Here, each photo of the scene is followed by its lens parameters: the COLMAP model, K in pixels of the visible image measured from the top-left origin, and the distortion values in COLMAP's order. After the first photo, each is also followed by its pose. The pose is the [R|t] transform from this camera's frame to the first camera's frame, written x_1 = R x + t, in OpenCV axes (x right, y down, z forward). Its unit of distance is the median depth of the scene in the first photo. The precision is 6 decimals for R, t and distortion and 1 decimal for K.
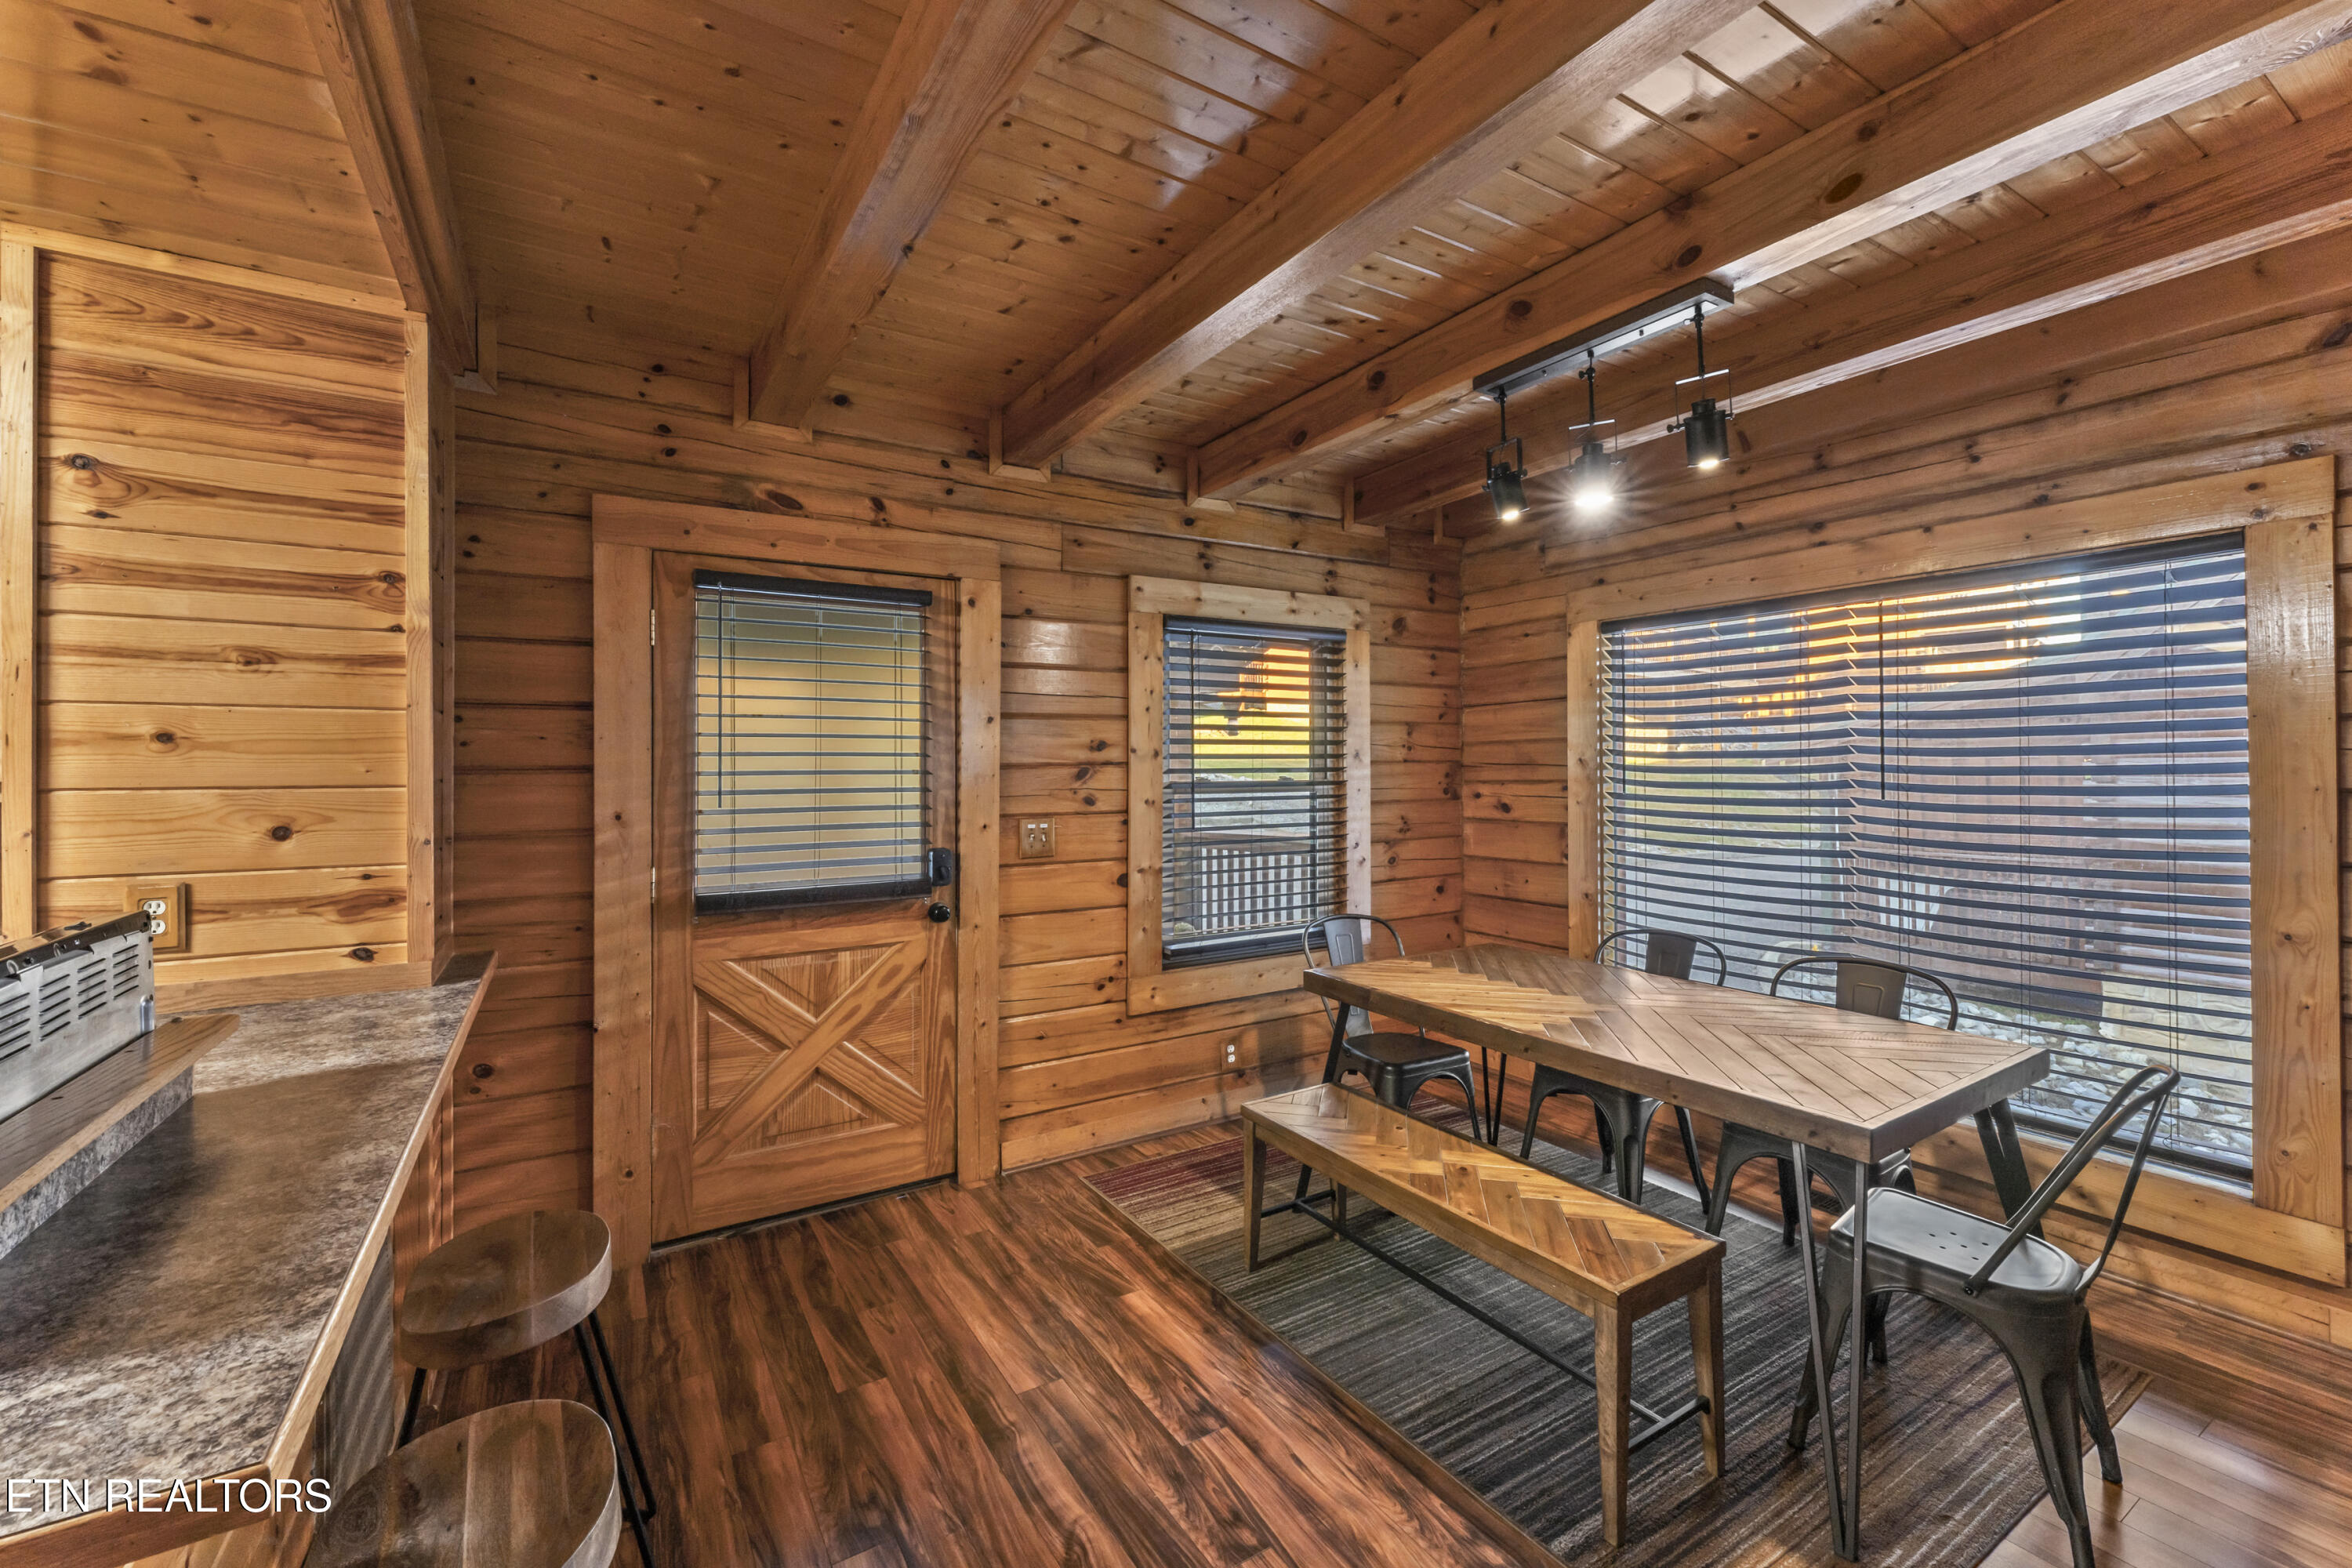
lens RADIAL K [[942.8, 0, 1177.9], [0, 942.8, 770.4], [0, 0, 1]] dist [-0.008653, 0.000245]
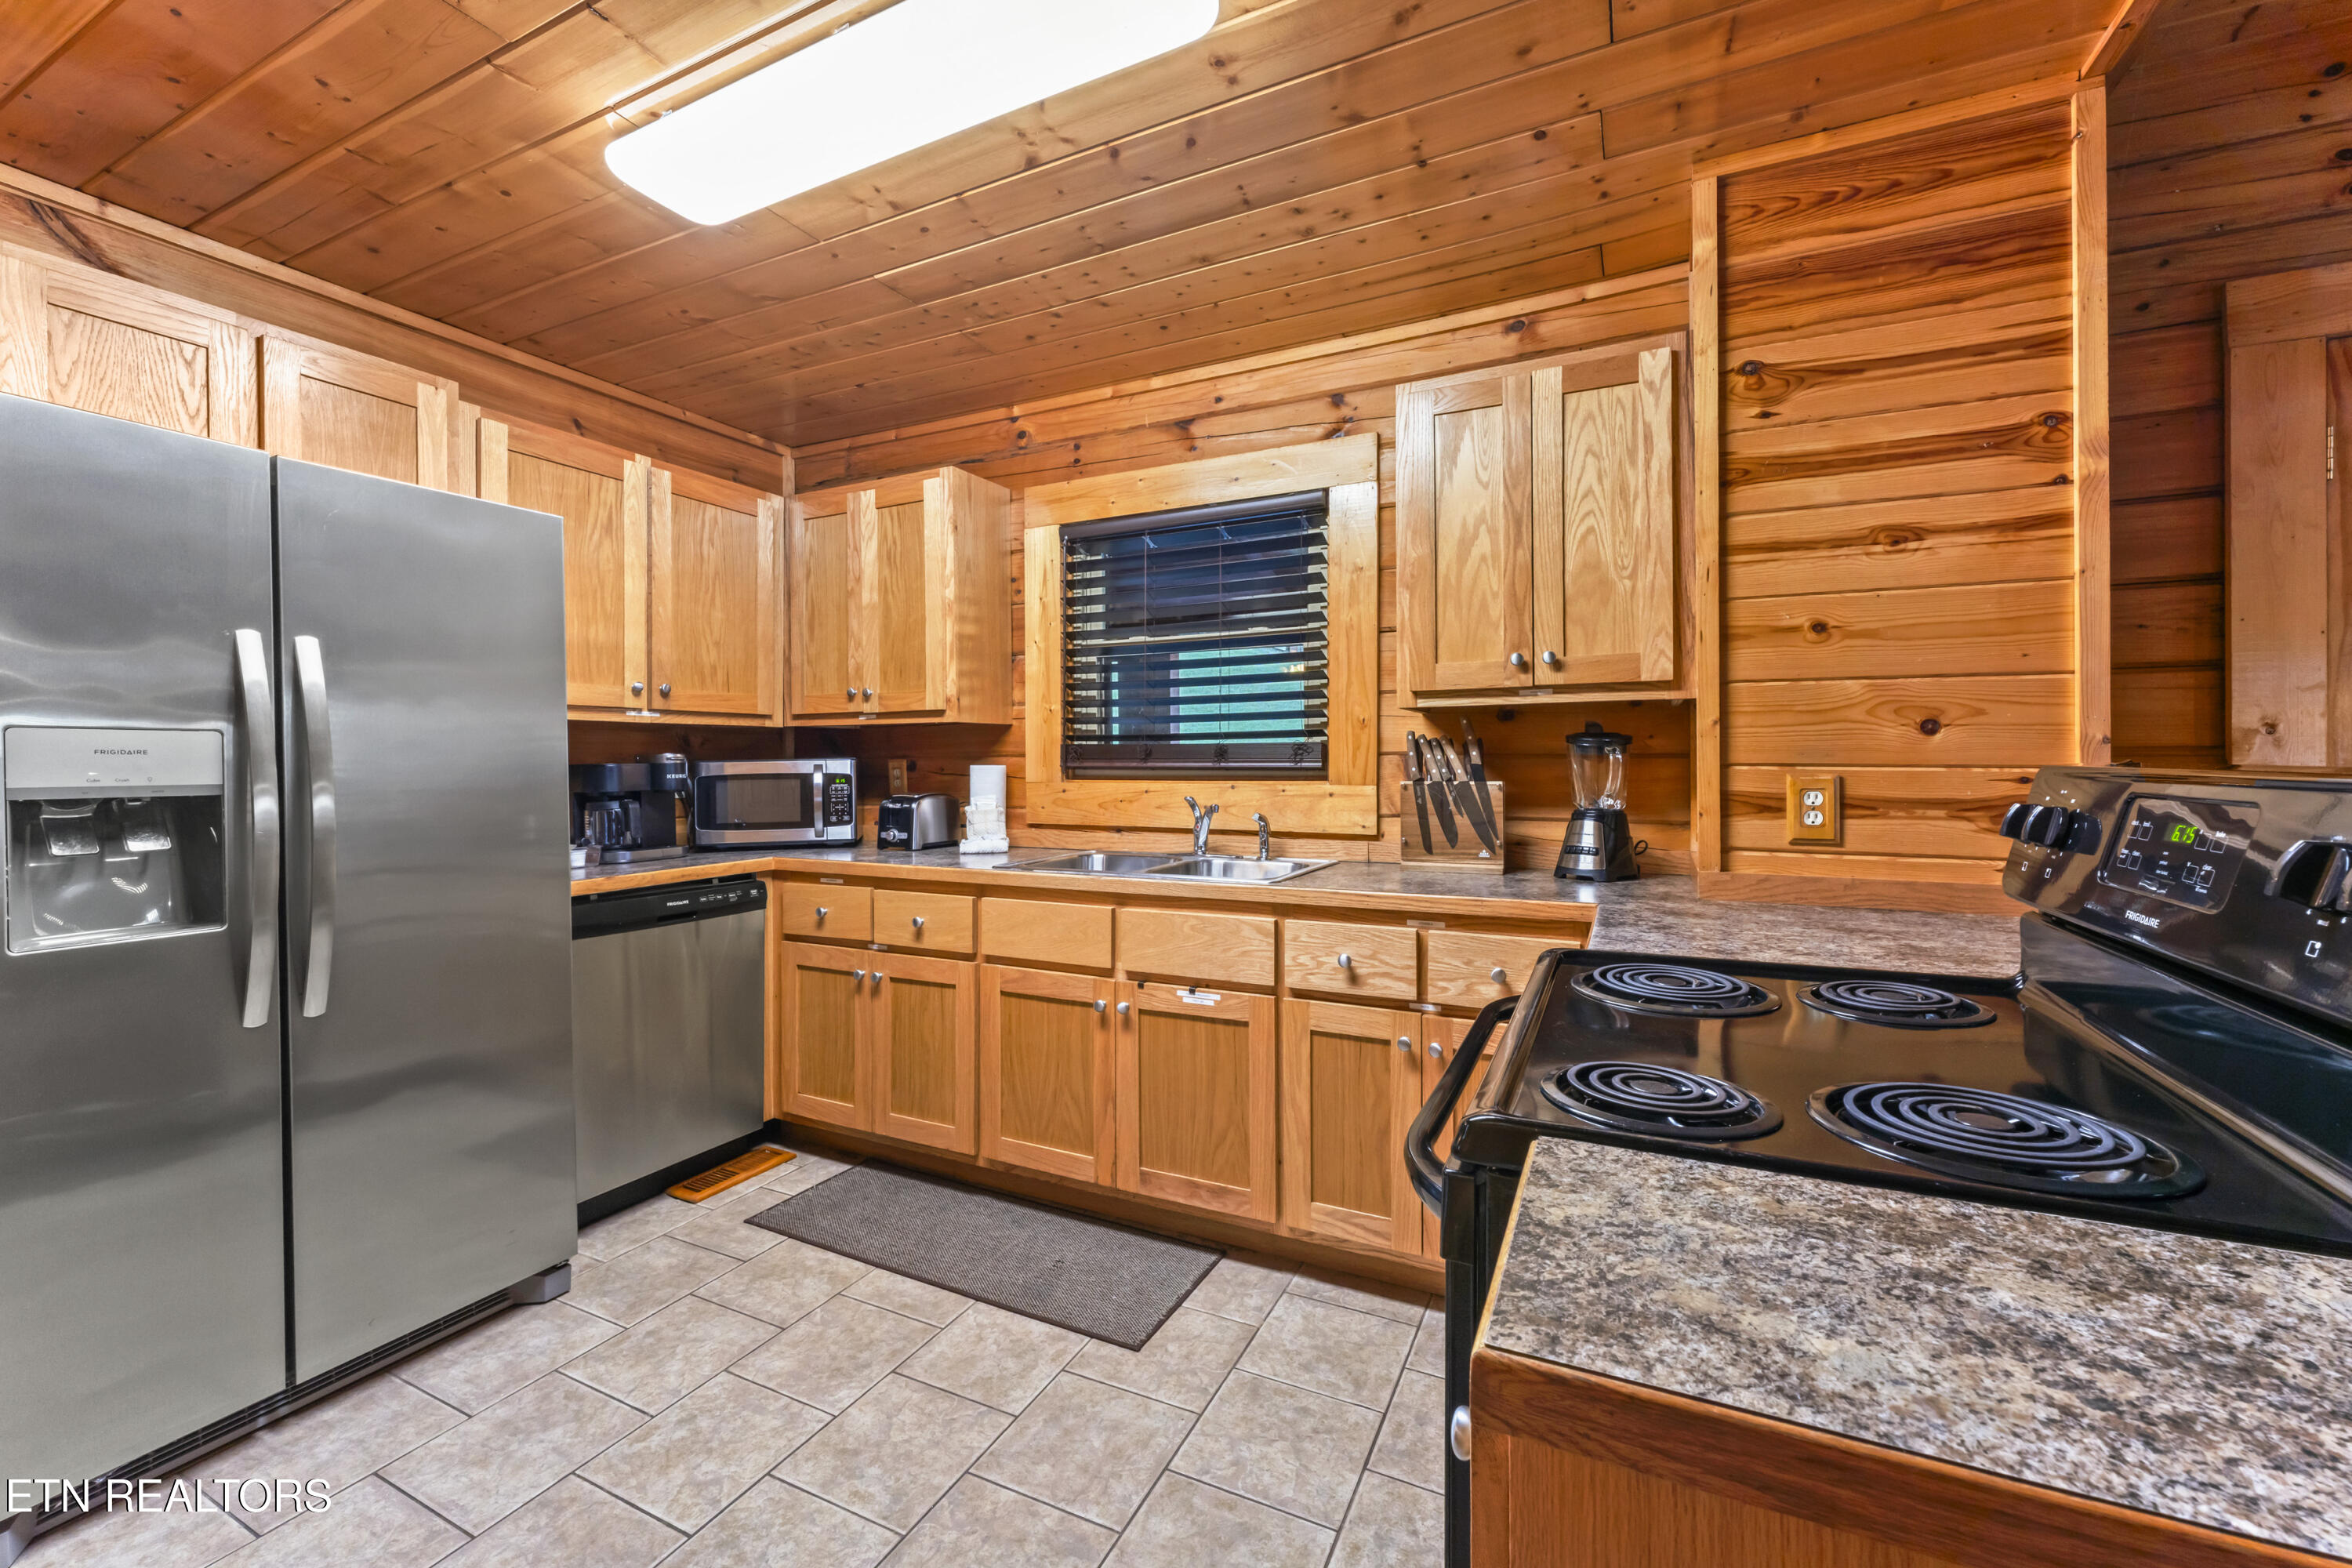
lens RADIAL K [[942.8, 0, 1178.6], [0, 942.8, 770.2], [0, 0, 1]] dist [-0.008653, 0.000245]
pose [[0.516789, 0.018101, -0.855922, -0.561551], [-0.003191, 0.999810, 0.019217, 0.094826], [0.856107, -0.007200, 0.516749, -0.090063]]
